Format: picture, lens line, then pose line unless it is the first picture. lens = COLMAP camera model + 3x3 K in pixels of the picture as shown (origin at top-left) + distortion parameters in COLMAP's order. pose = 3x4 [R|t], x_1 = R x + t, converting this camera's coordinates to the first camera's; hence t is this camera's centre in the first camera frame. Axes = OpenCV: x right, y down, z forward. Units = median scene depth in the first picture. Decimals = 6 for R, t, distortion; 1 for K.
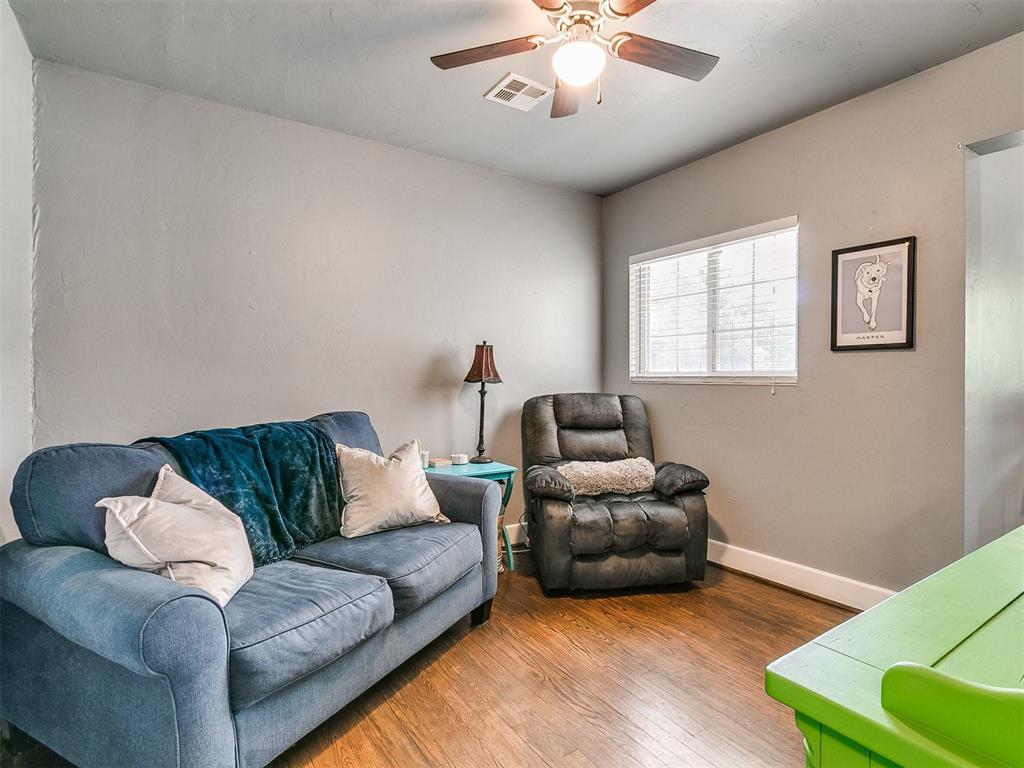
lens RADIAL K [[530.1, 0, 512.6], [0, 530.1, 383.6], [0, 0, 1]] dist [0.001094, -0.000148]
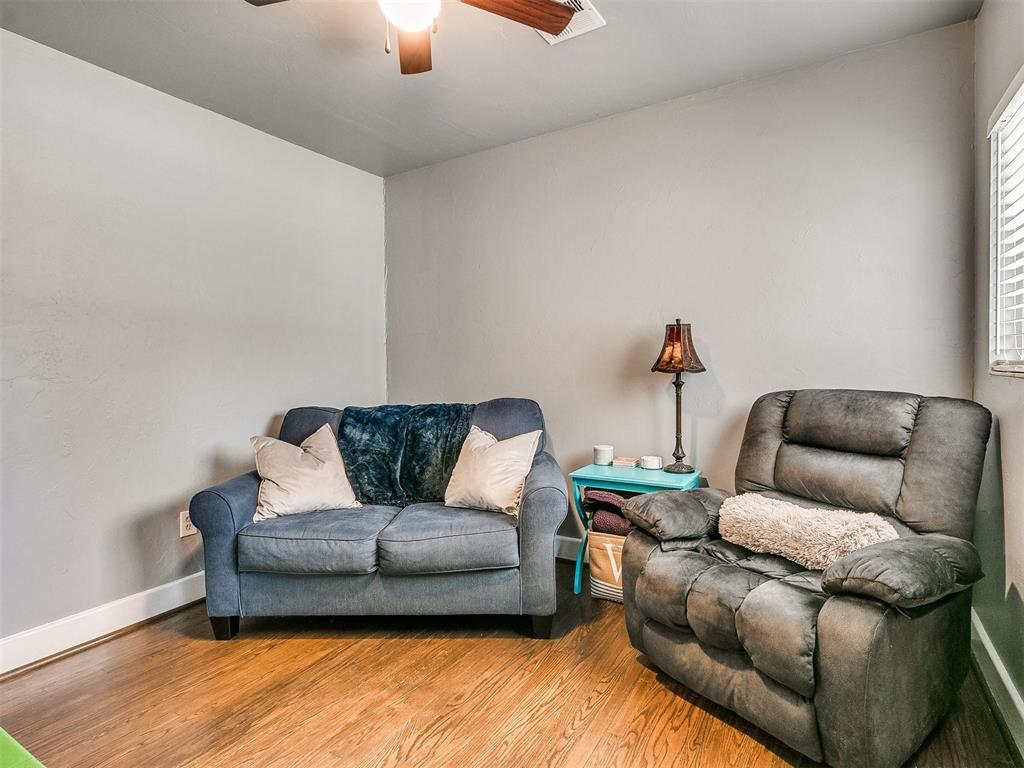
lens RADIAL K [[530.1, 0, 512.6], [0, 530.1, 378.8], [0, 0, 1]] dist [0.001094, -0.000148]
pose [[0.429213, 0.017412, -0.903036, 0.556818], [0.002908, 0.999782, 0.020660, -0.008484], [0.903199, -0.011494, 0.429069, 0.438938]]
